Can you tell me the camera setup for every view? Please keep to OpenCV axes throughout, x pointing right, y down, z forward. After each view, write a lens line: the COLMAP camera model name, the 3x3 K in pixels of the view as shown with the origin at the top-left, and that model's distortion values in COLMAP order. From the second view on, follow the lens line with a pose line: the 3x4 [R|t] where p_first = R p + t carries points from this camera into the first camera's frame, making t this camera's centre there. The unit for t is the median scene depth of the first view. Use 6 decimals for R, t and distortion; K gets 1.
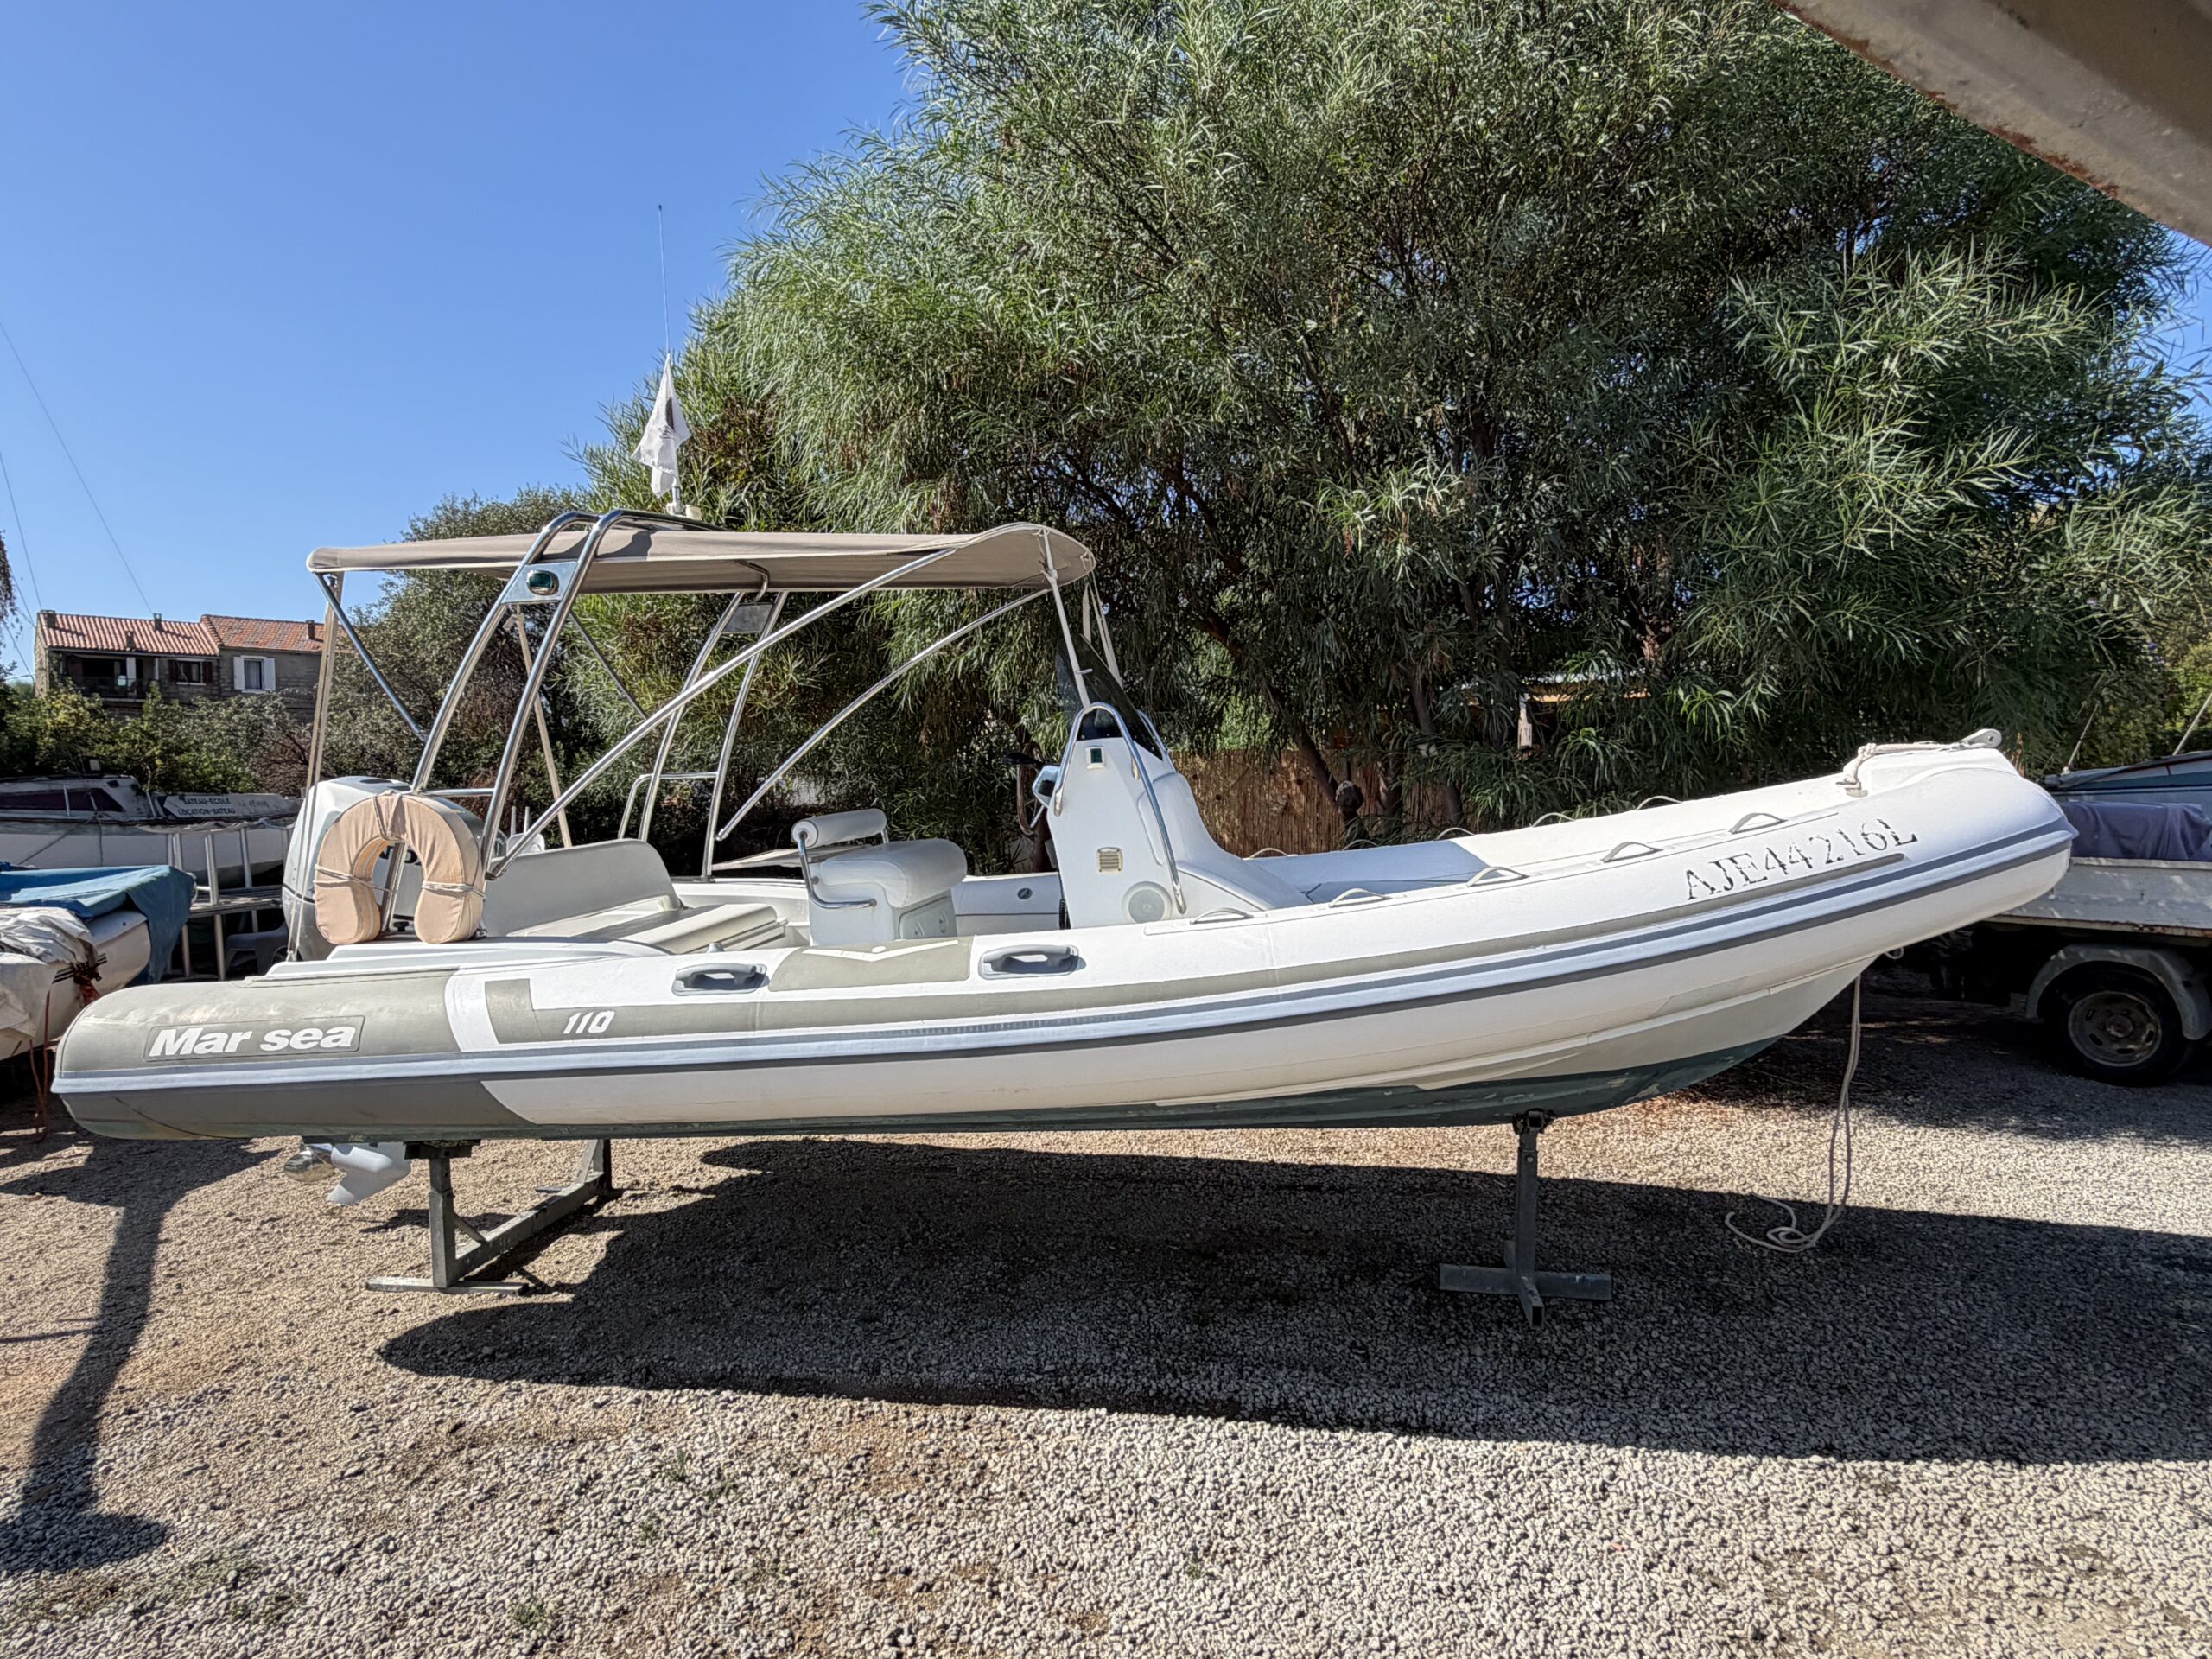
lens RADIAL K [[1280.7, 0, 1101.0], [0, 1280.7, 832.7], [0, 0, 1]] dist [0.003127, -0.001067]
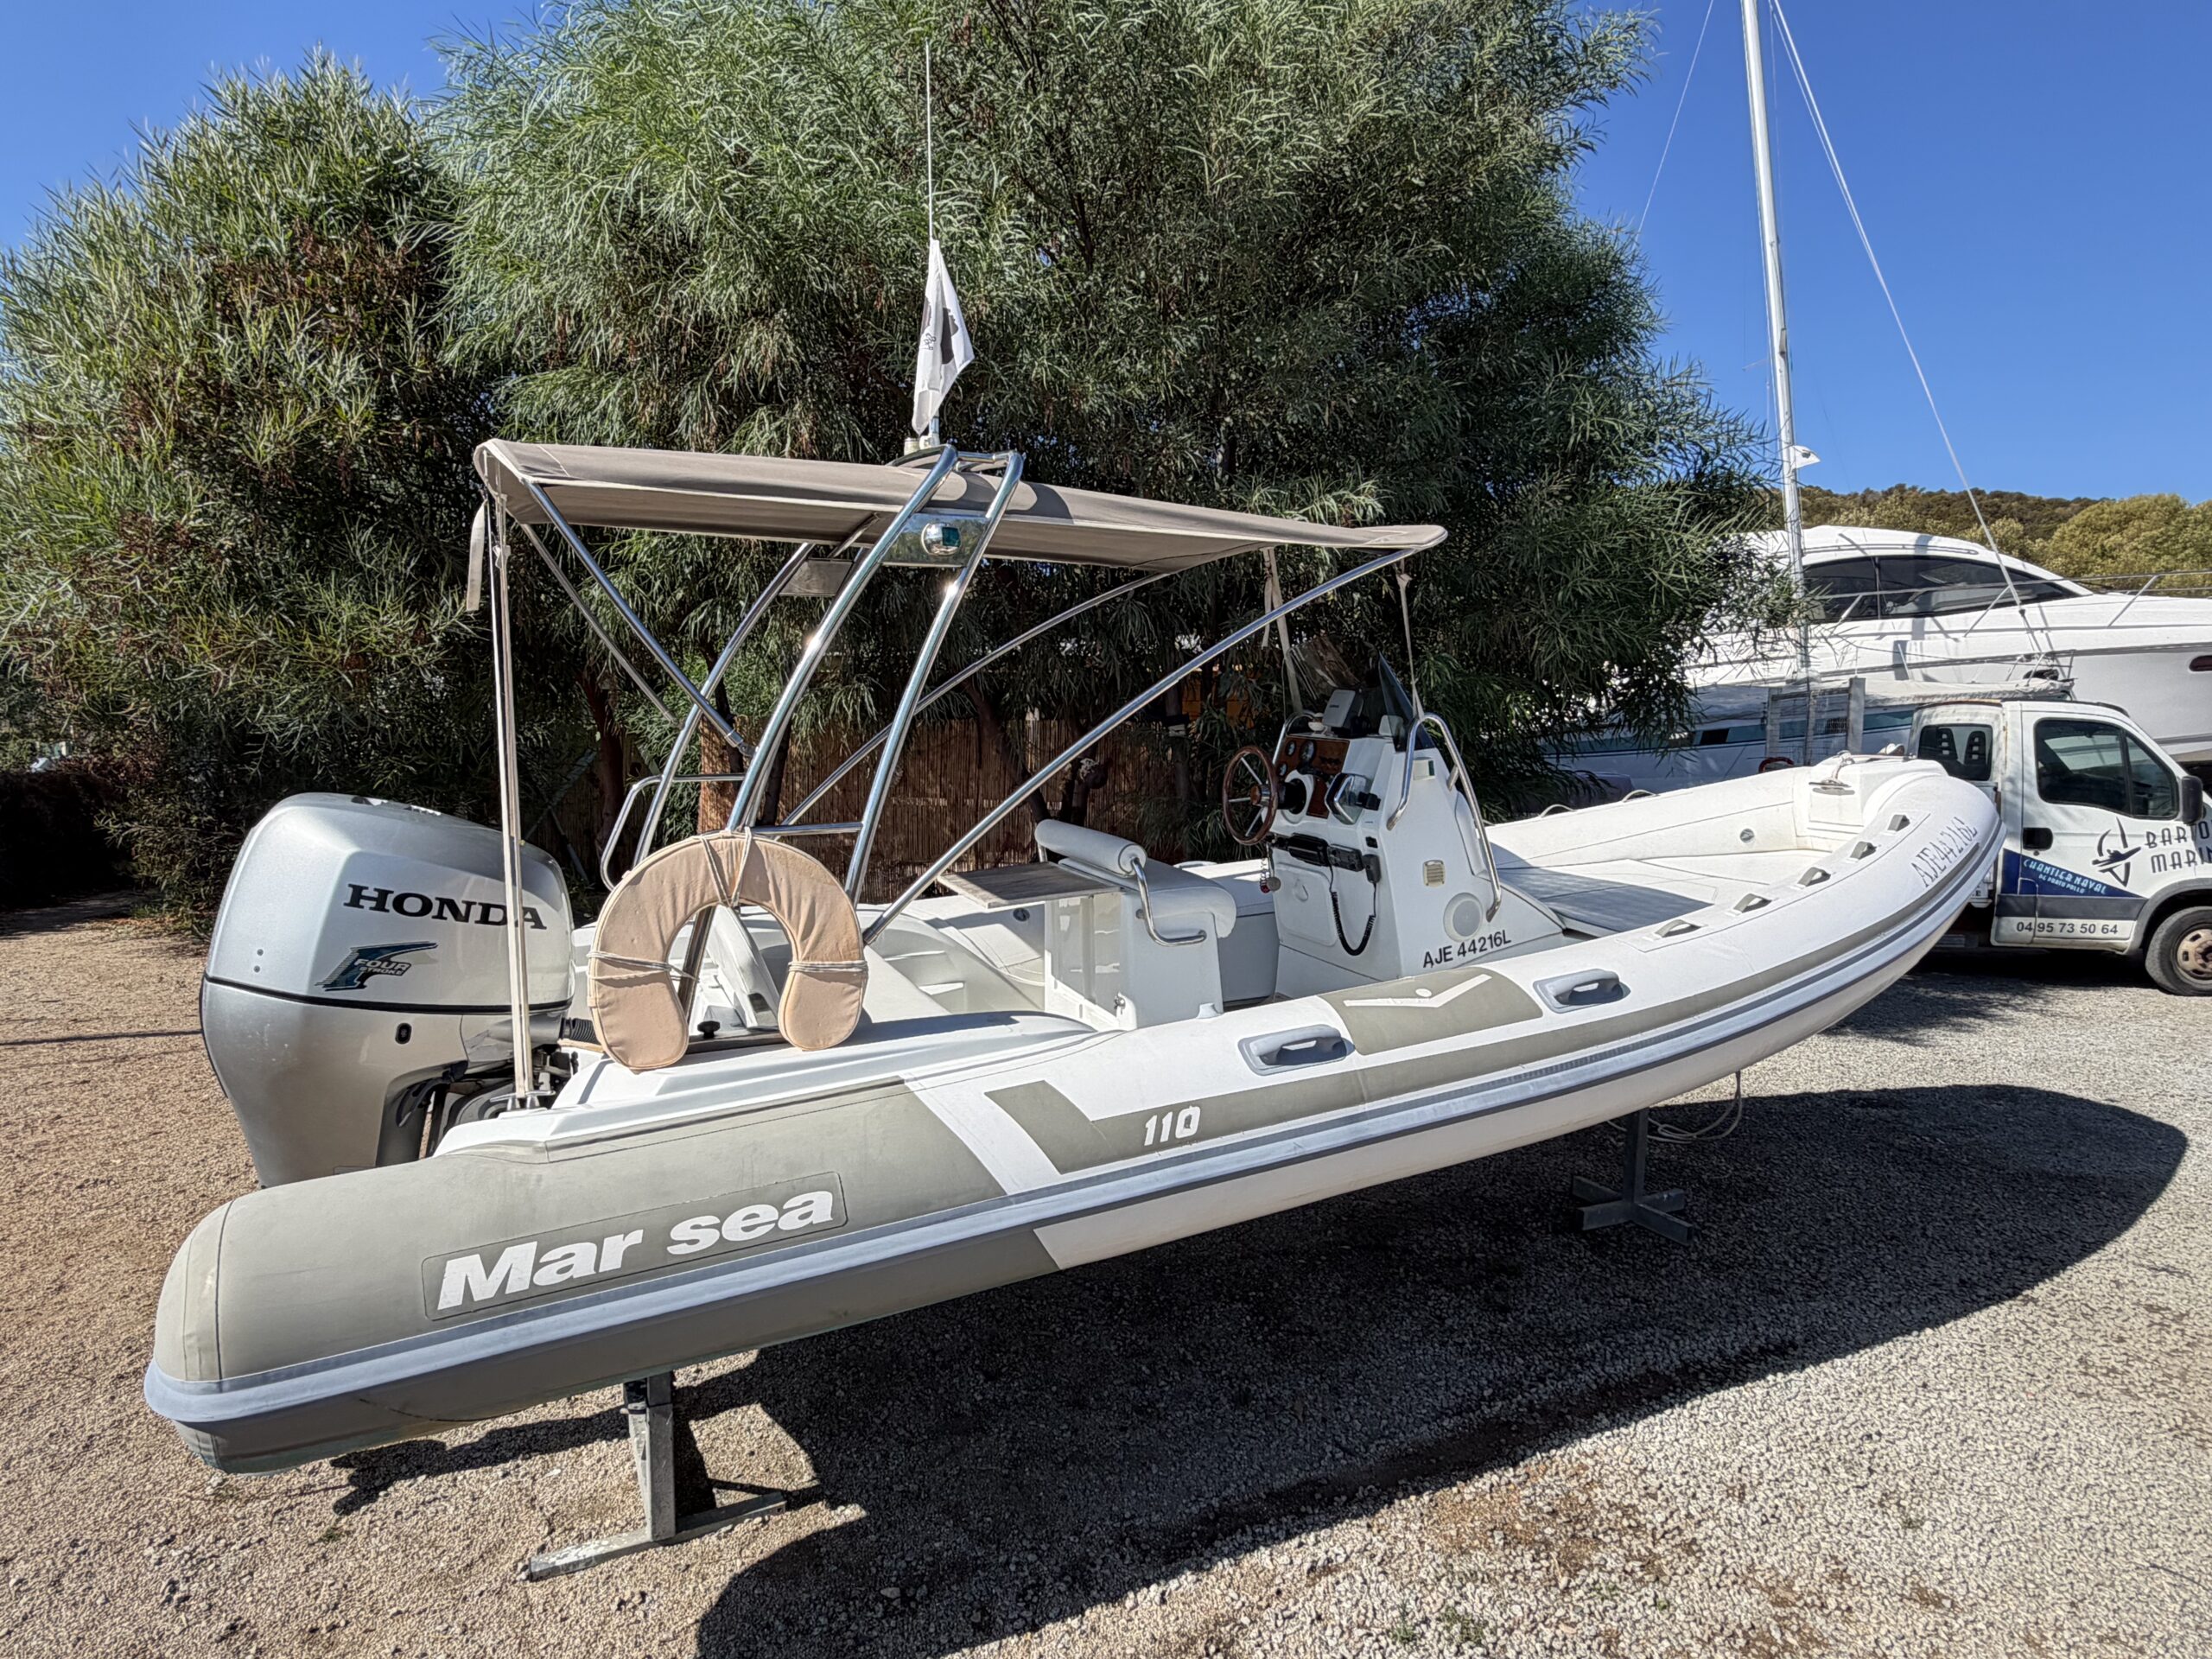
lens RADIAL K [[1280.7, 0, 1103.4], [0, 1280.7, 825.1], [0, 0, 1]] dist [0.003127, -0.001067]
pose [[0.822227, -0.034644, 0.568105, -0.830419], [0.012662, 0.999012, 0.042596, -0.066729], [-0.569019, -0.027830, 0.821853, 0.364621]]
